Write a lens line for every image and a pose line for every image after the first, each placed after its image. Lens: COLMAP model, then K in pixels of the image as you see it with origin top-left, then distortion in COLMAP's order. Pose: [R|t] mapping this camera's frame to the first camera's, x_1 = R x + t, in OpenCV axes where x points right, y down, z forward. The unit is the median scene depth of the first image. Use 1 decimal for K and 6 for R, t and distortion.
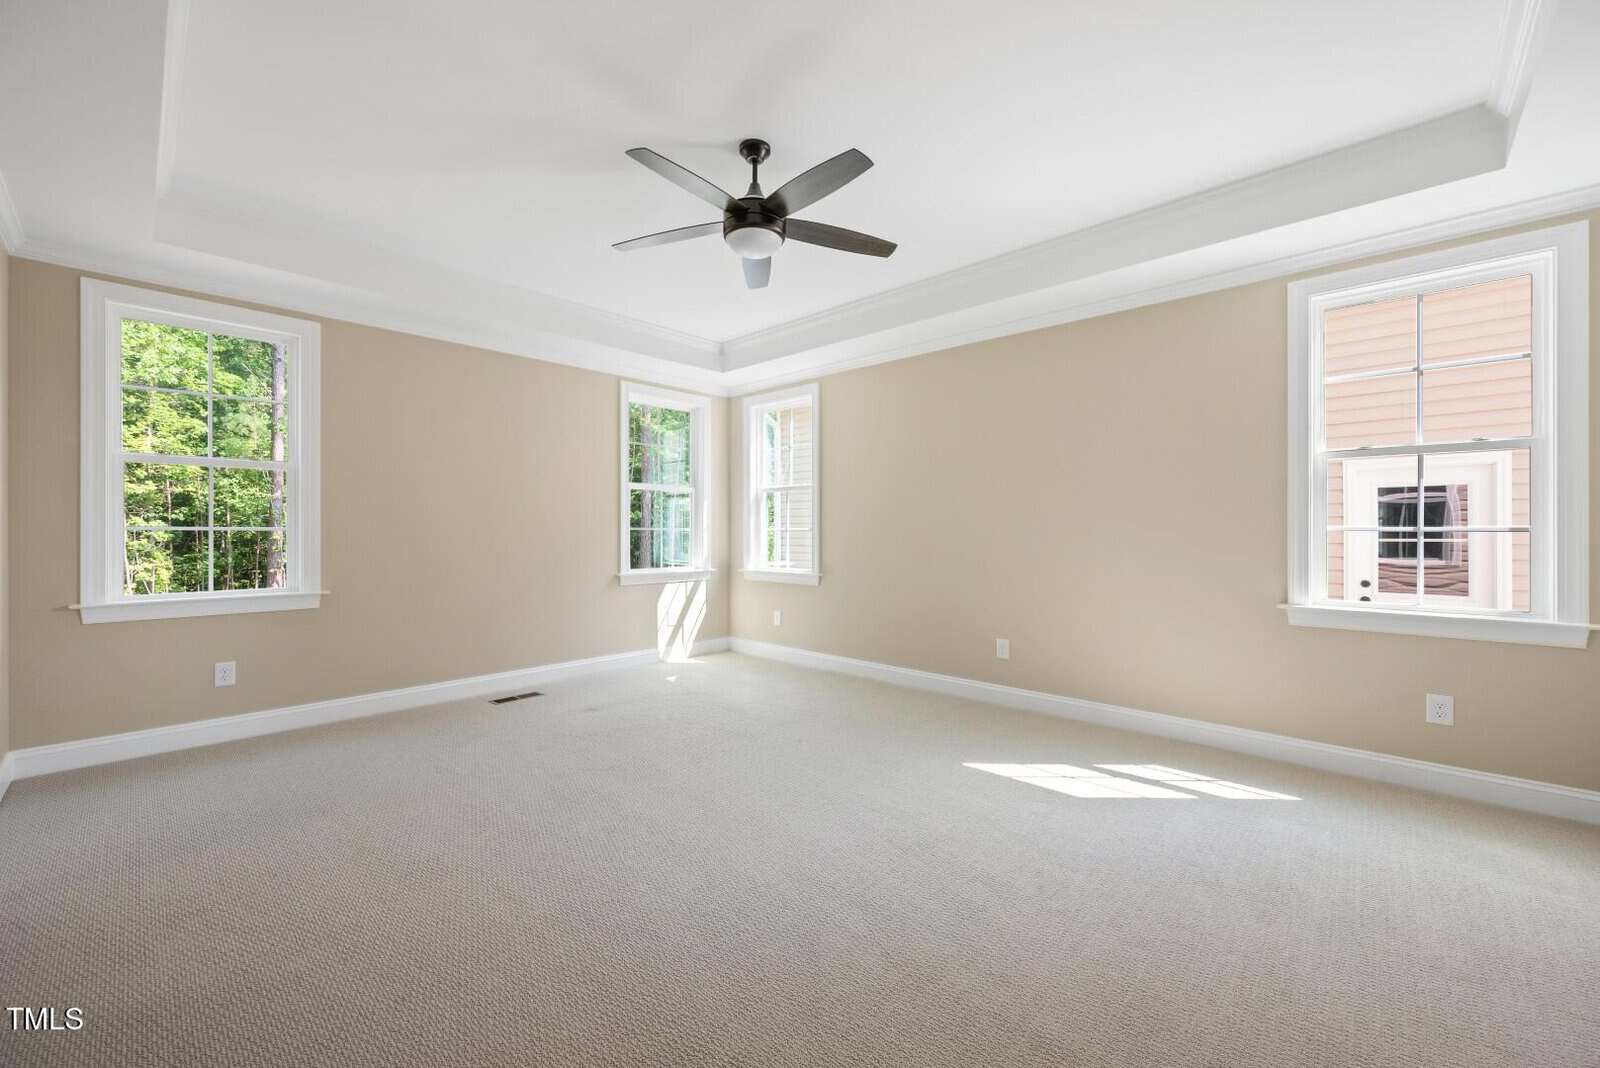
lens RADIAL K [[640.2, 0, 791.9], [0, 640.2, 535.3], [0, 0, 1]] dist [-0.009319, -0.000135]
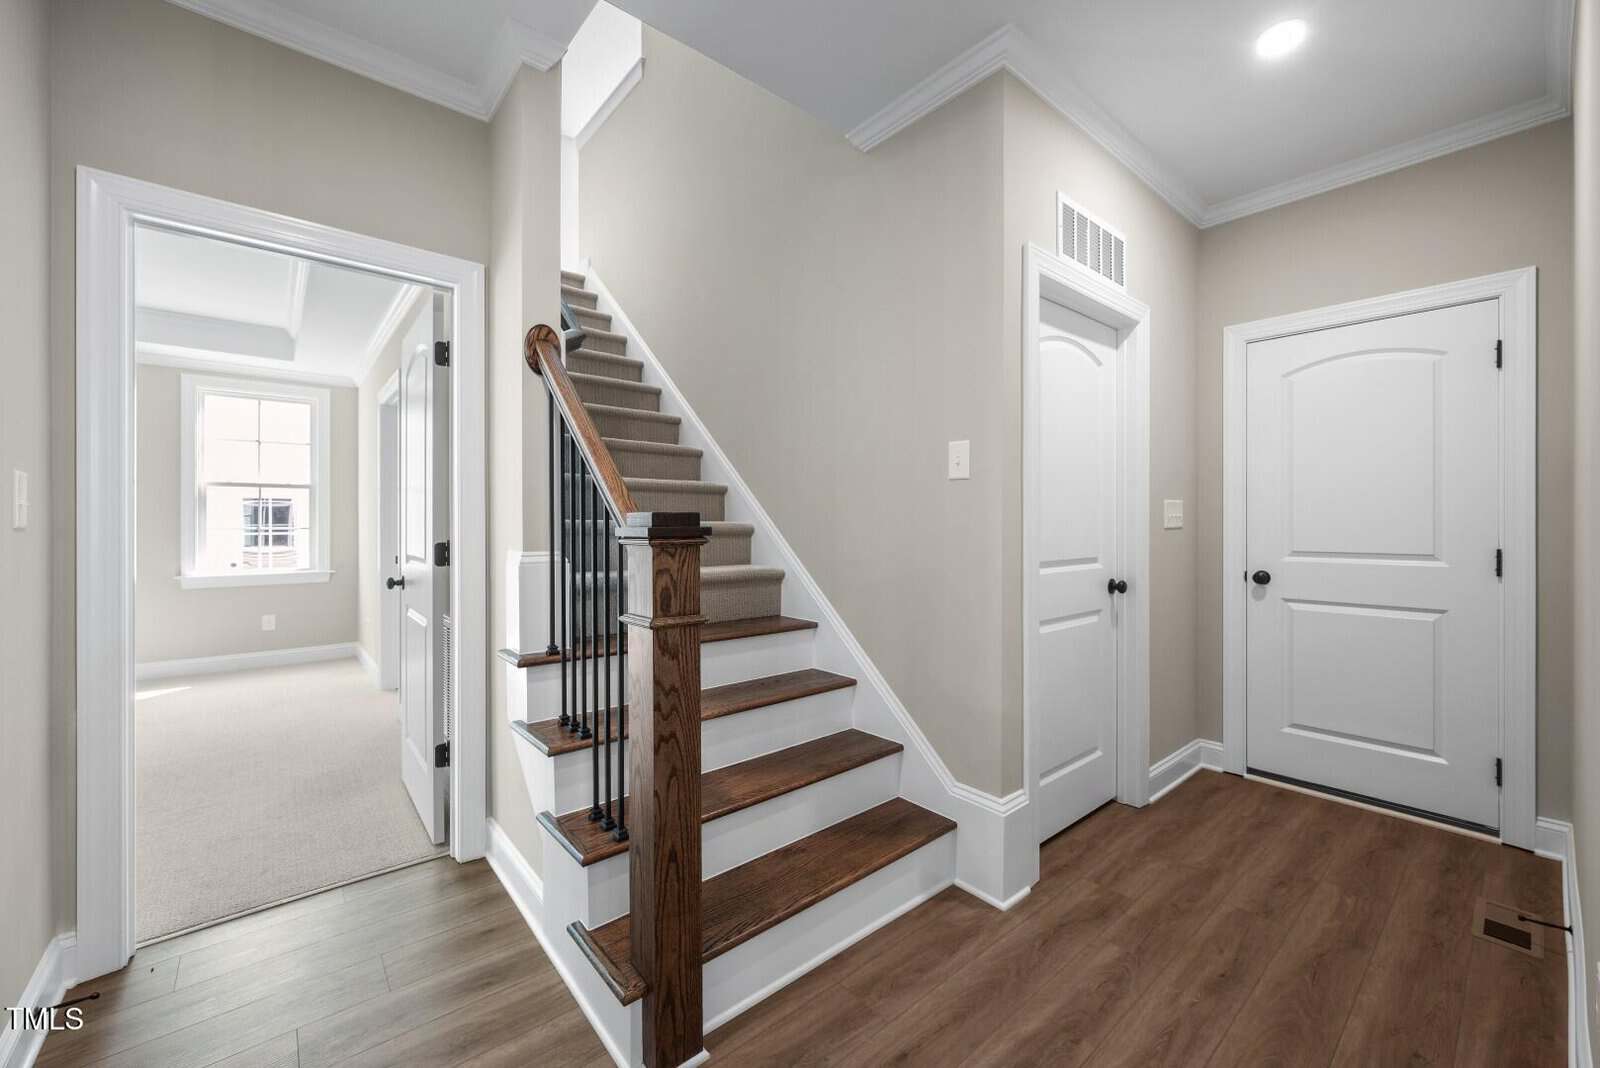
lens RADIAL K [[640.2, 0, 797.4], [0, 640.2, 530.4], [0, 0, 1]] dist [-0.009319, -0.000135]
pose [[0.116234, -0.006832, 0.993198, -0.448154], [0.003101, 0.999974, 0.006516, -0.008124], [-0.993217, 0.002323, 0.116252, -0.519263]]
